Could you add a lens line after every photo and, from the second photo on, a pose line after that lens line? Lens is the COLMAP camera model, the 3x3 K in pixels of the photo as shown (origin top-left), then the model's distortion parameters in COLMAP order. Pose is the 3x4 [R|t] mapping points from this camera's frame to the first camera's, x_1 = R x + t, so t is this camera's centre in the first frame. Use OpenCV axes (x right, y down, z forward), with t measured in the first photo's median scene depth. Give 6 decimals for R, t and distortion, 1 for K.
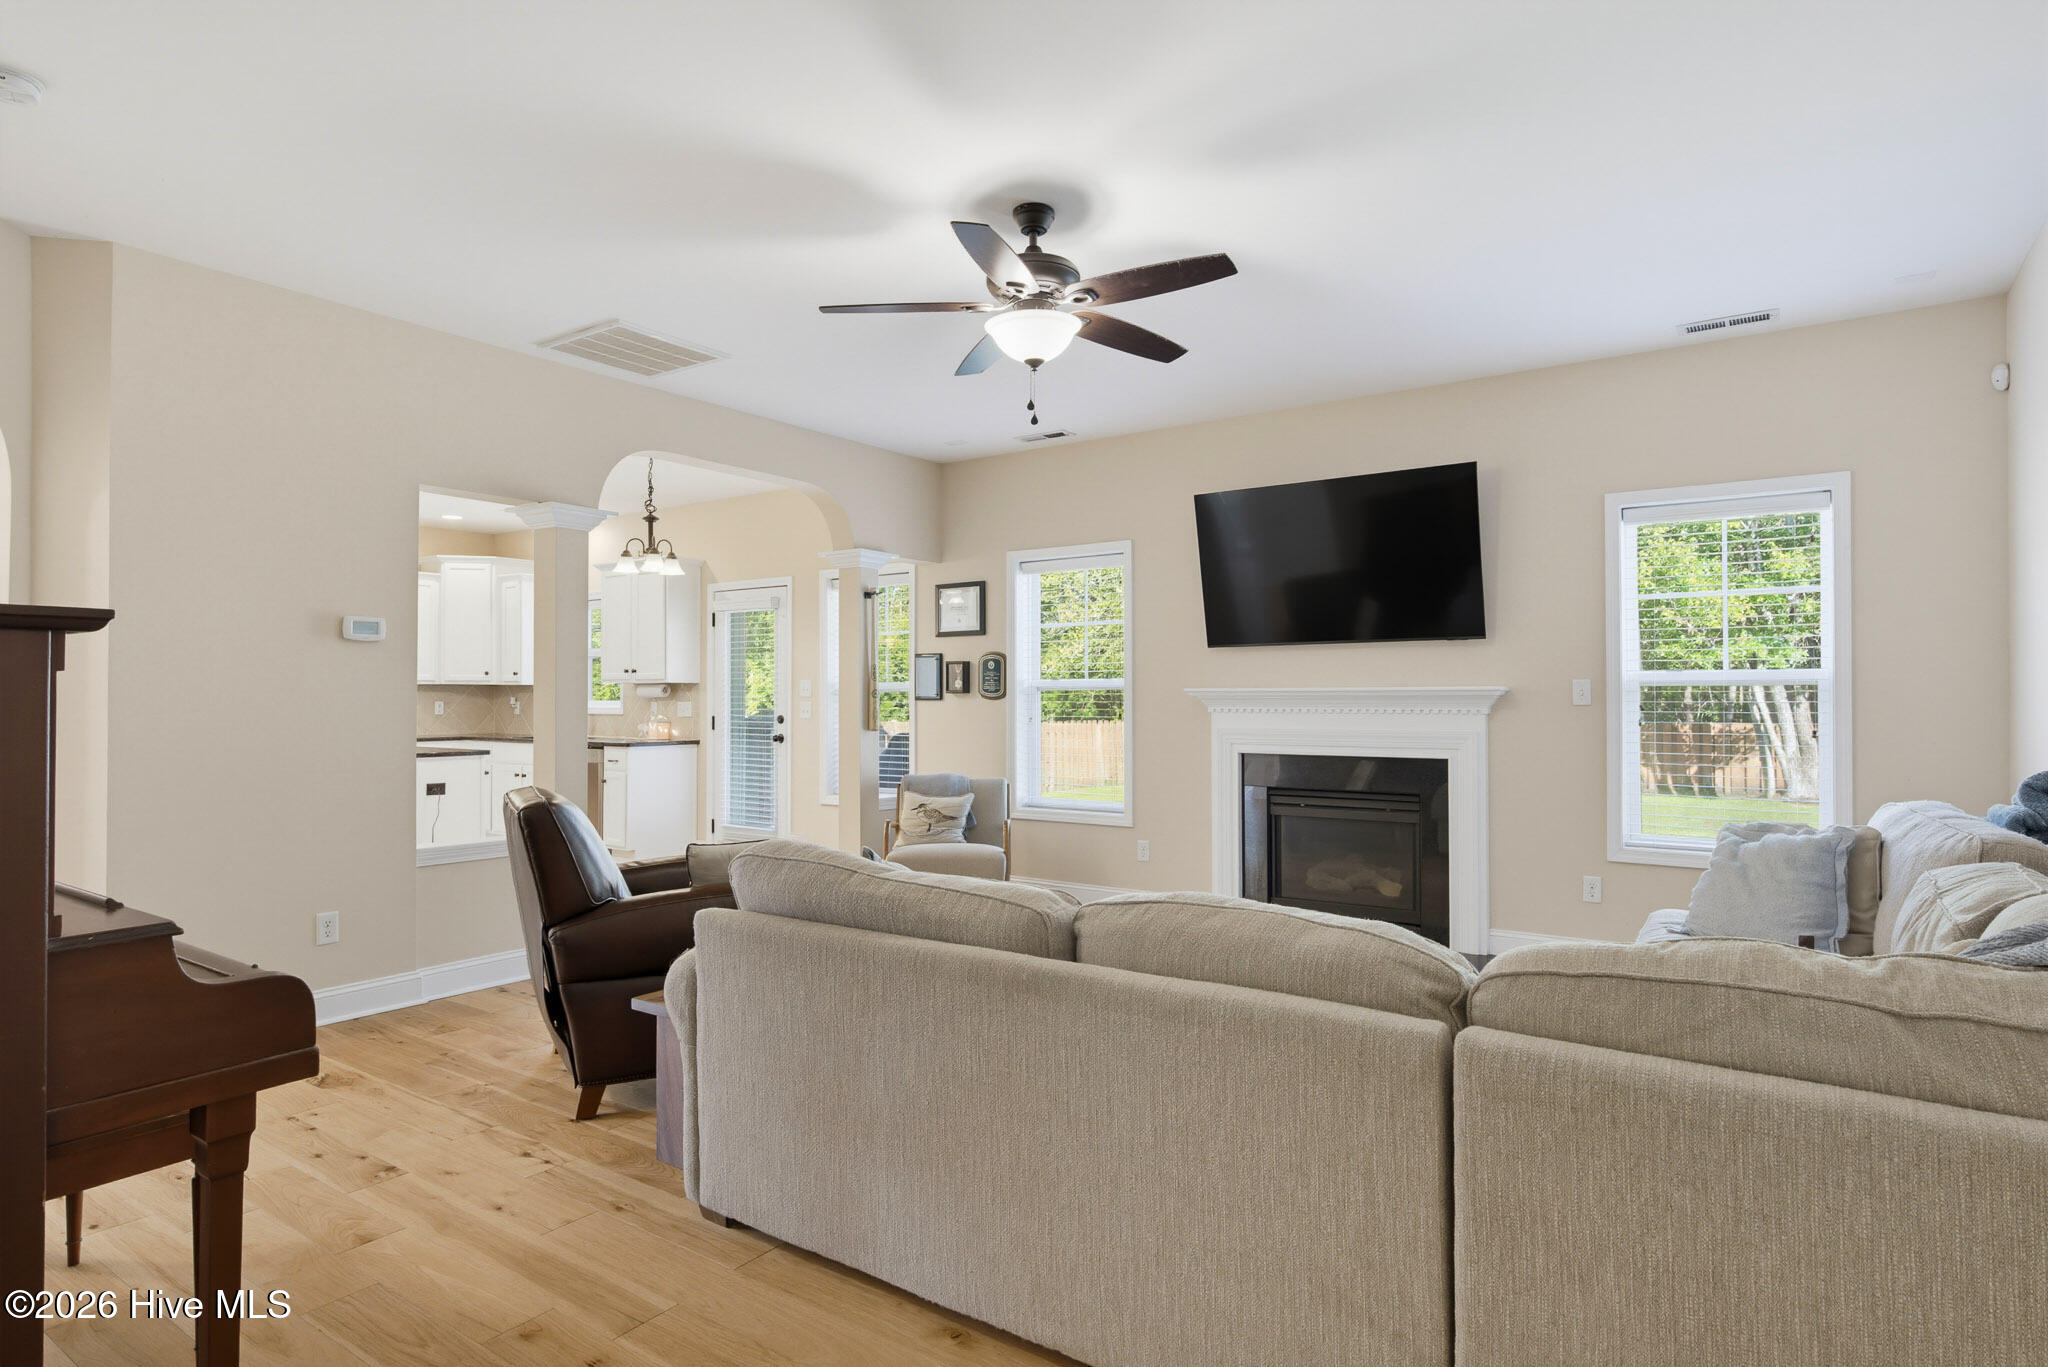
lens RADIAL K [[1106.7, 0, 1031.3], [0, 1106.7, 683.4], [0, 0, 1]] dist [-0.002938, 0.002127]
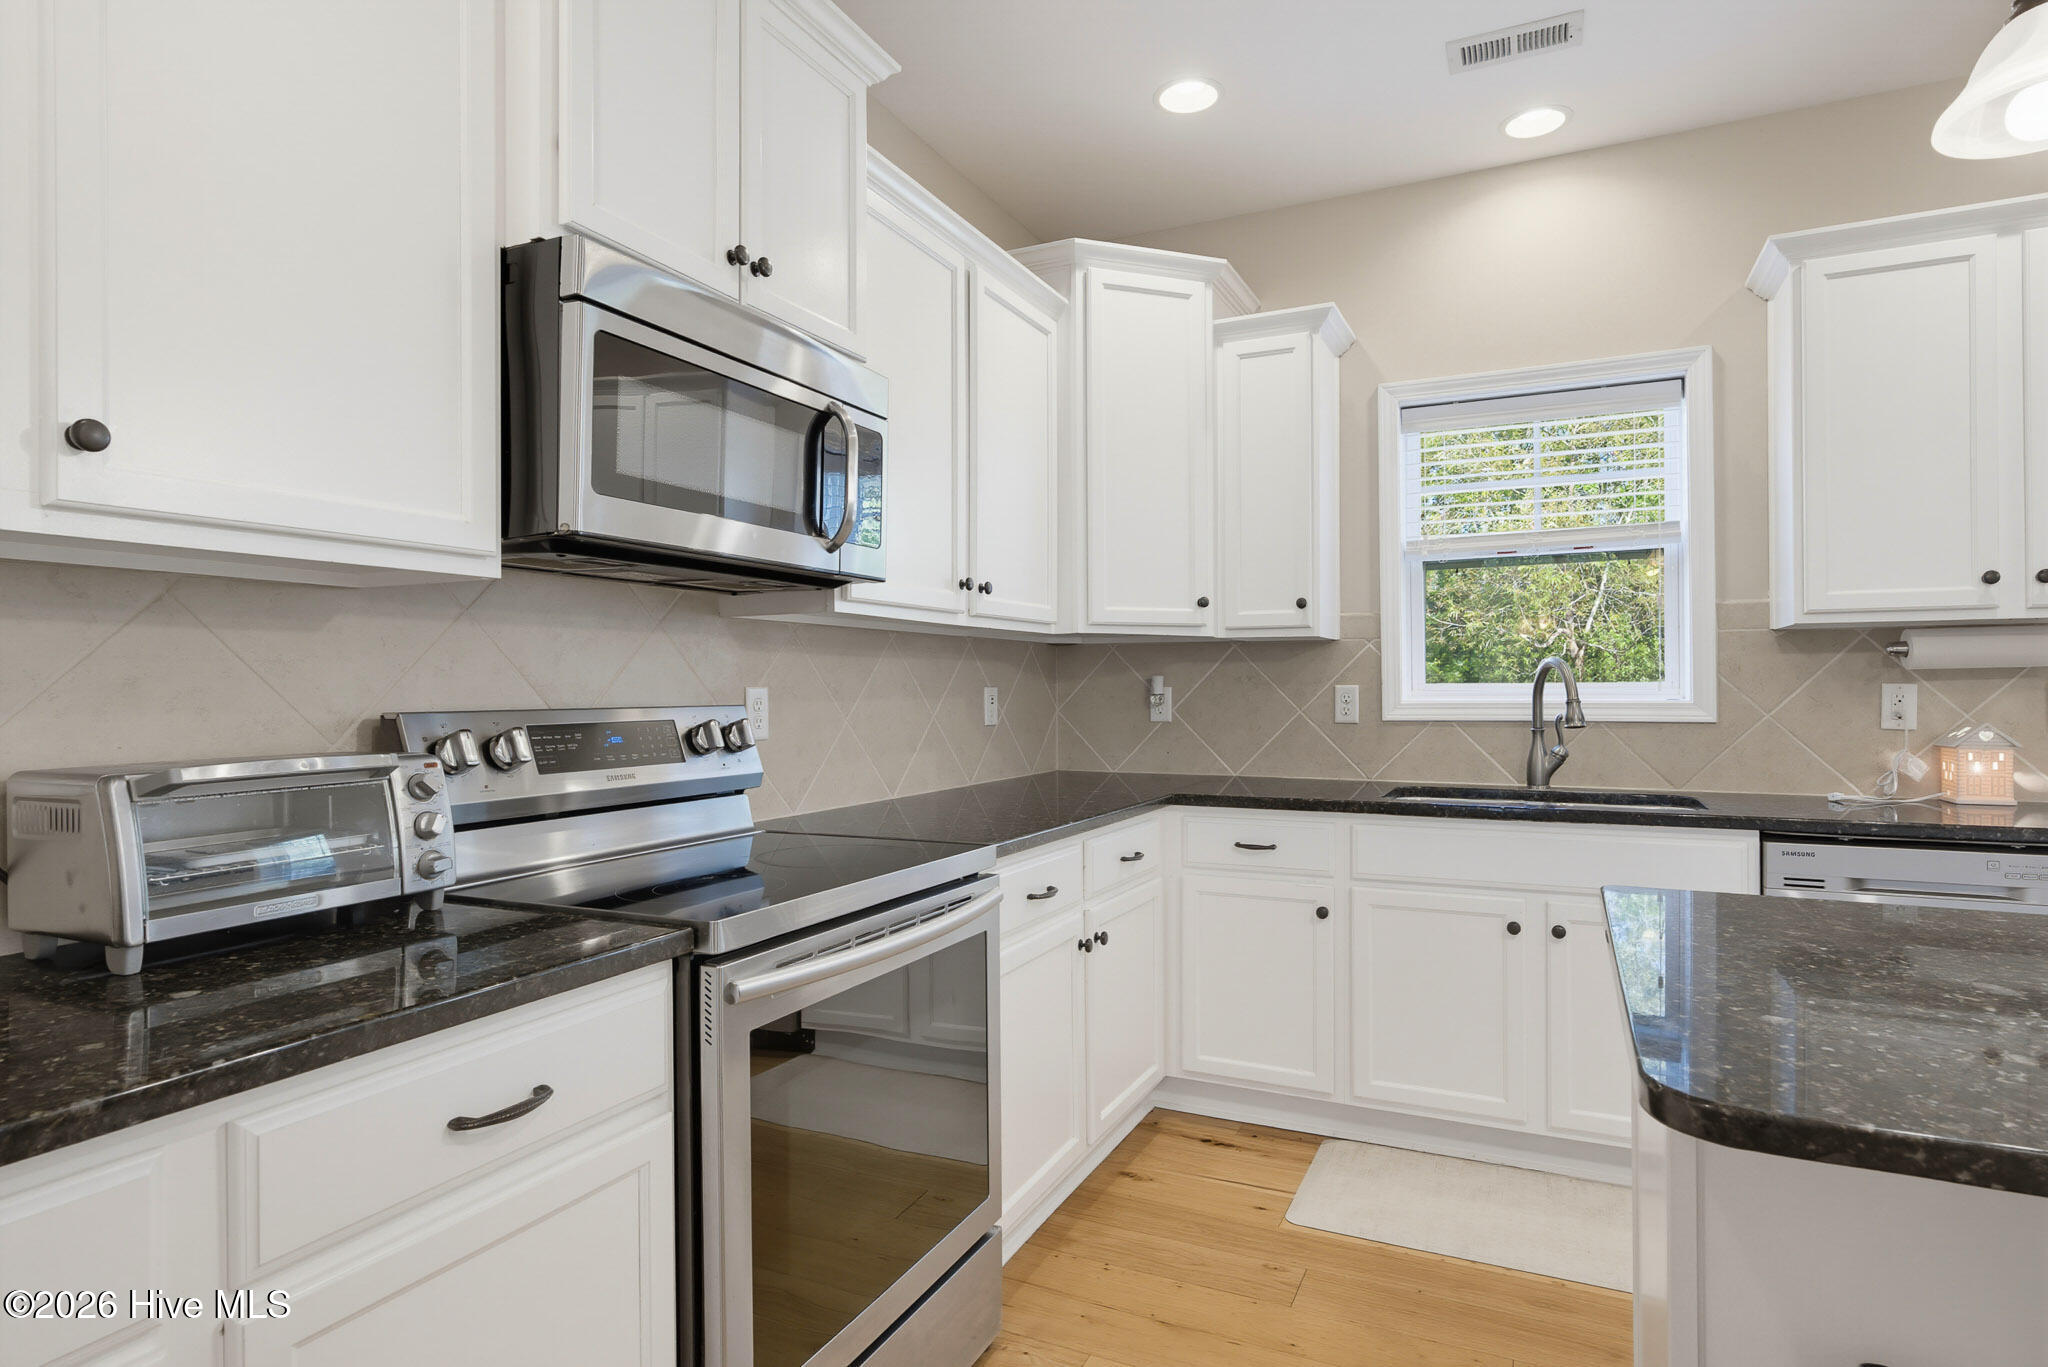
lens RADIAL K [[1106.7, 0, 1031.3], [0, 1106.7, 683.4], [0, 0, 1]] dist [-0.002938, 0.002127]
pose [[0.986385, -0.003234, 0.164419, -0.827875], [0.001906, 0.999964, 0.008234, 0.017360], [-0.164439, -0.007809, 0.986356, 0.932620]]
